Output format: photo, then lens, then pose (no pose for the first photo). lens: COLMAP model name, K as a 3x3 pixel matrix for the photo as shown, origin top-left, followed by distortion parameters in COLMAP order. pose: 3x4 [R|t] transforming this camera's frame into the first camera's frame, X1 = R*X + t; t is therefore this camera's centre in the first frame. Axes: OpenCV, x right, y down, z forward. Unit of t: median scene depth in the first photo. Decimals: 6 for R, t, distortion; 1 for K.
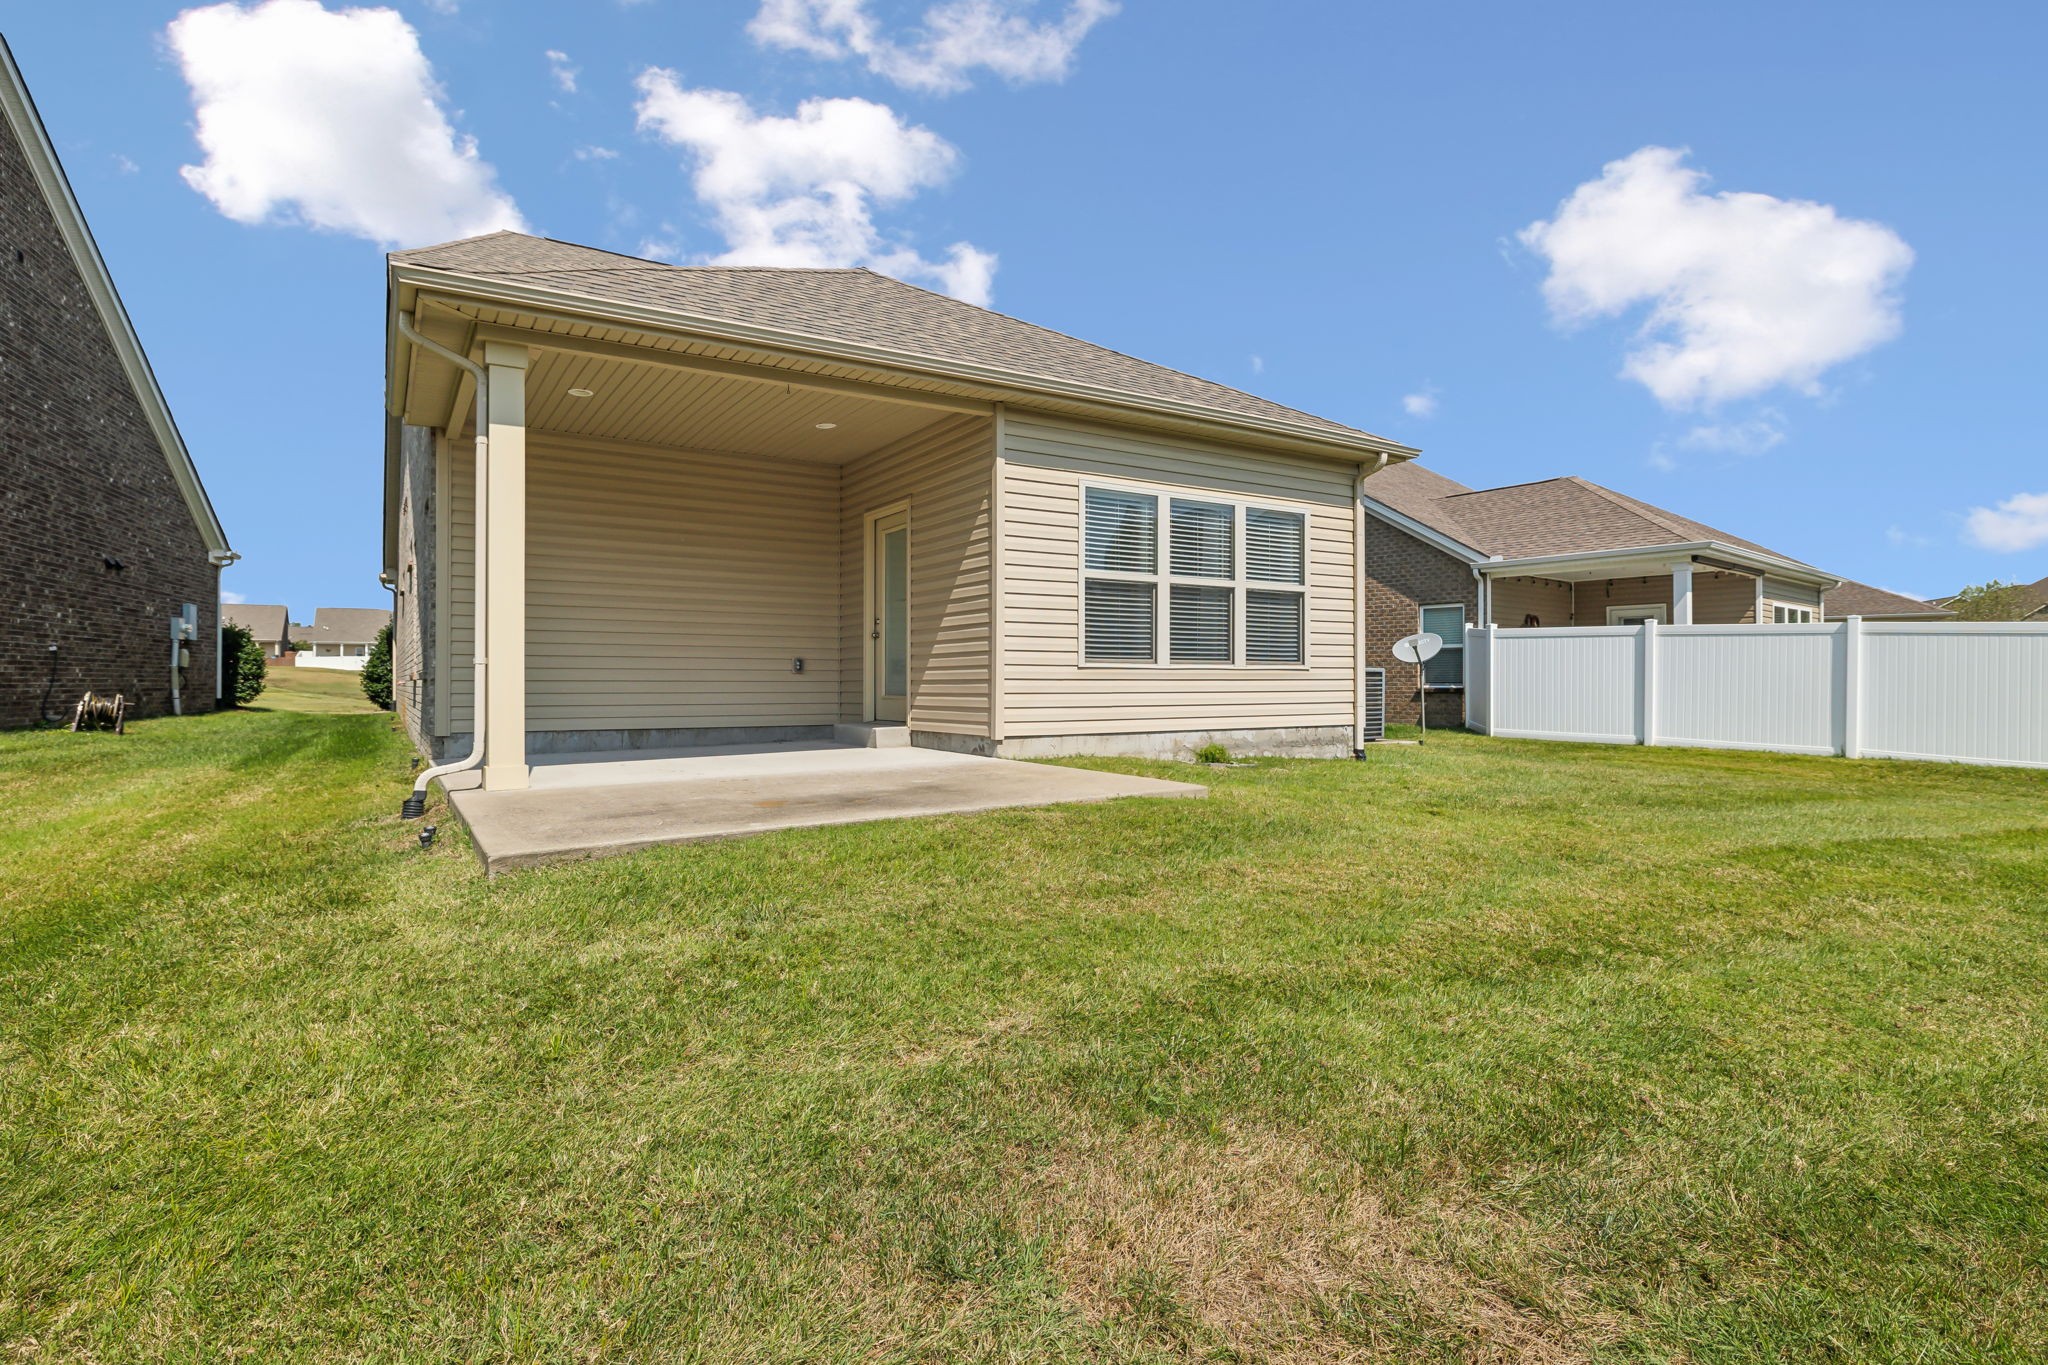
lens RADIAL K [[1016.9, 0, 1037.0], [0, 1016.9, 680.4], [0, 0, 1]] dist [-0.002721, 0.000225]
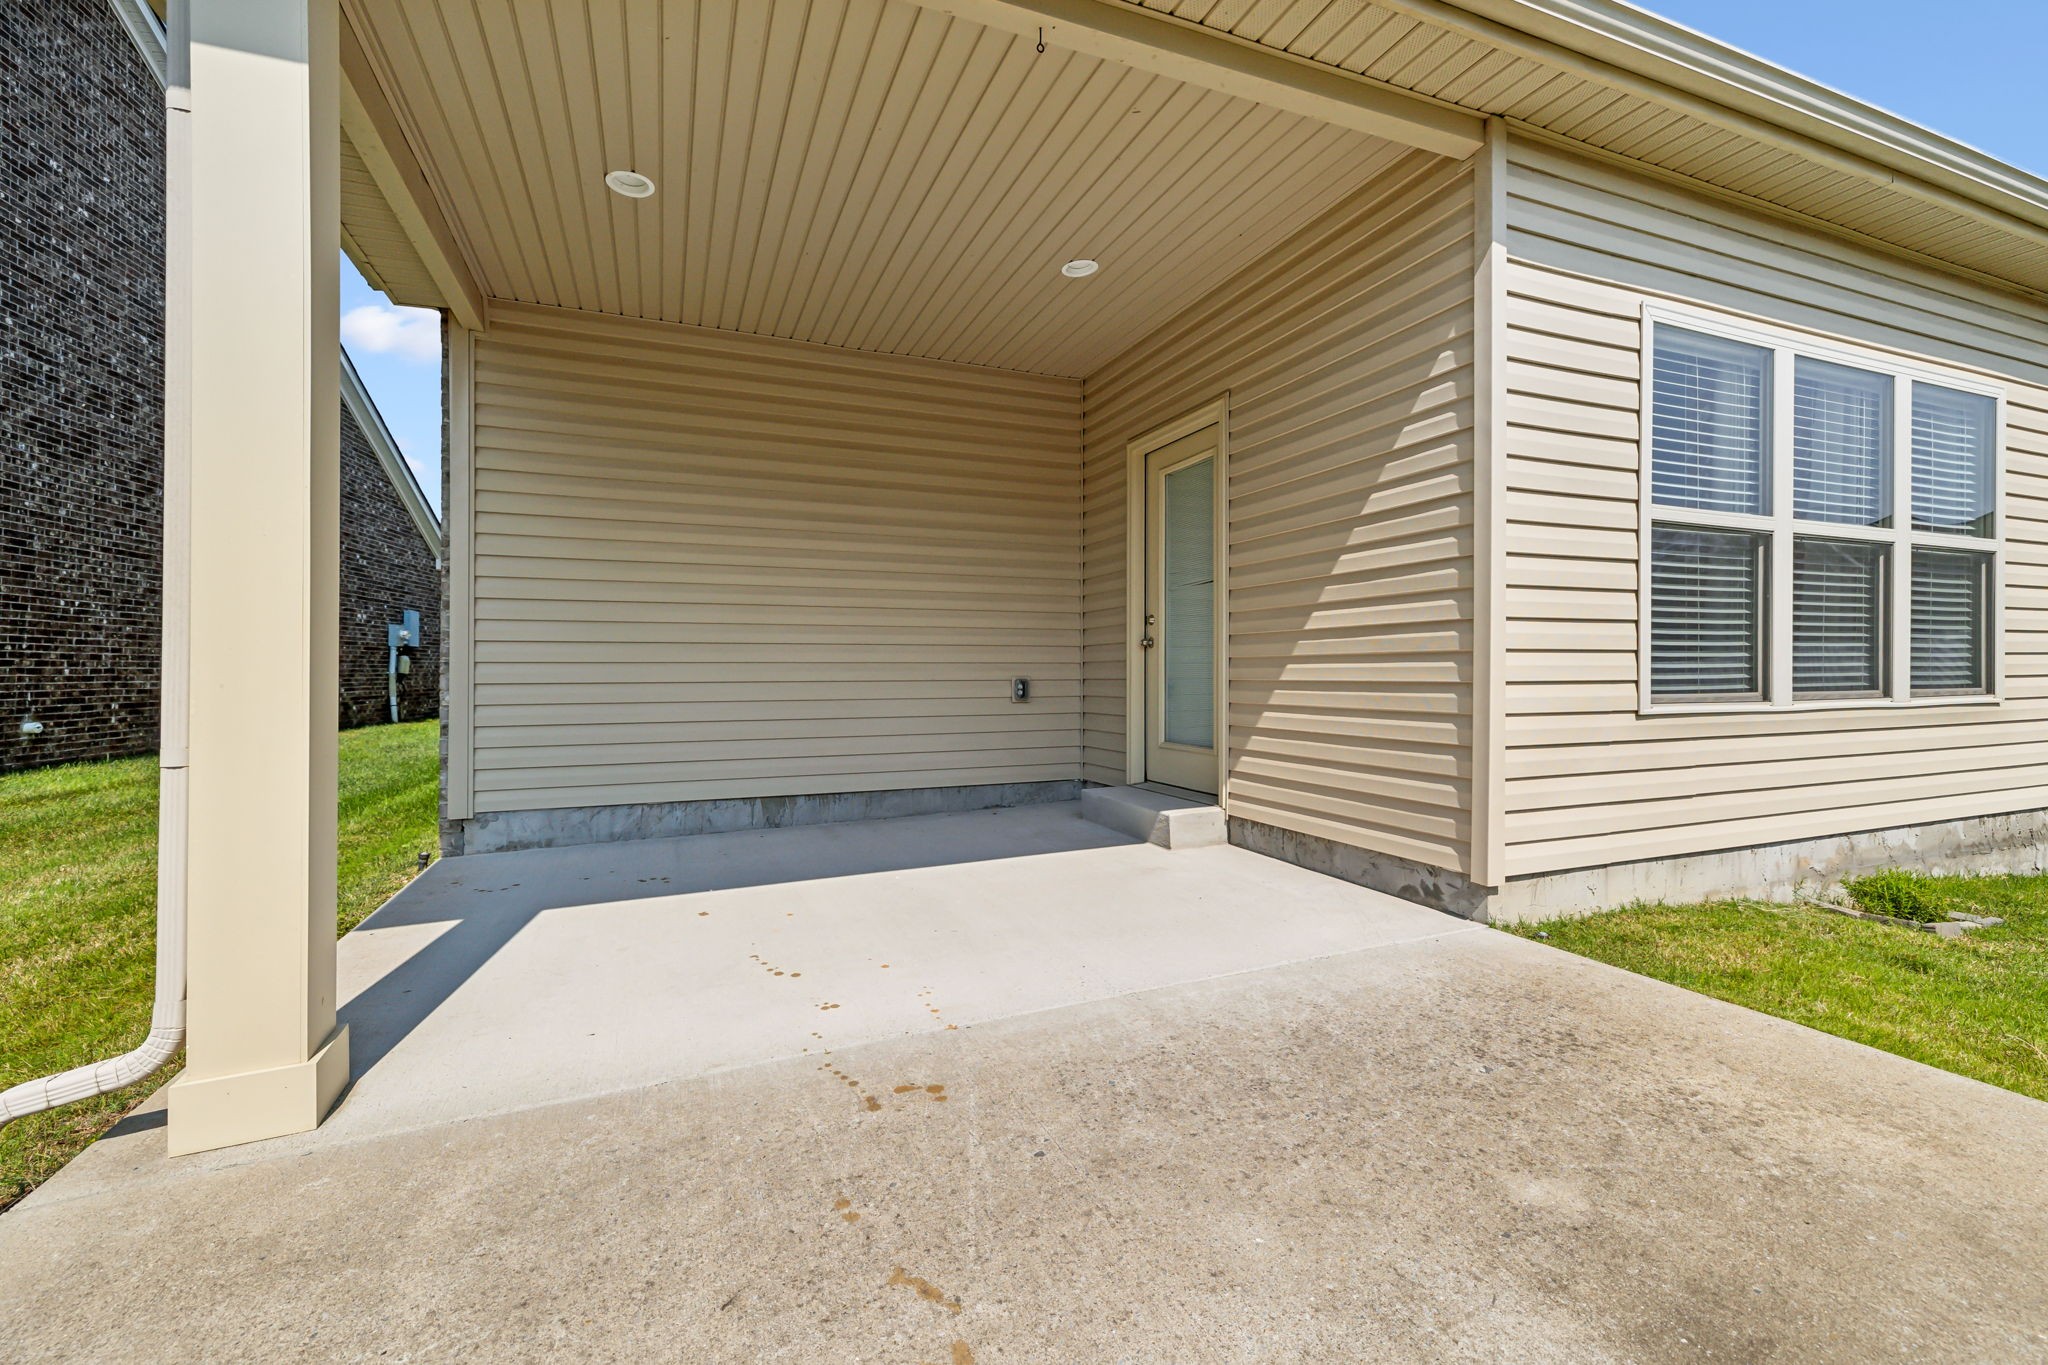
lens RADIAL K [[881.1, 0, 1022.4], [0, 881.1, 672.1], [0, 0, 1]] dist [-0.001199, 0.000048]
pose [[0.981896, -0.001872, -0.189413, -0.143429], [0.002548, 0.999991, 0.003325, -0.031310], [0.189405, -0.003748, 0.981892, 0.505366]]
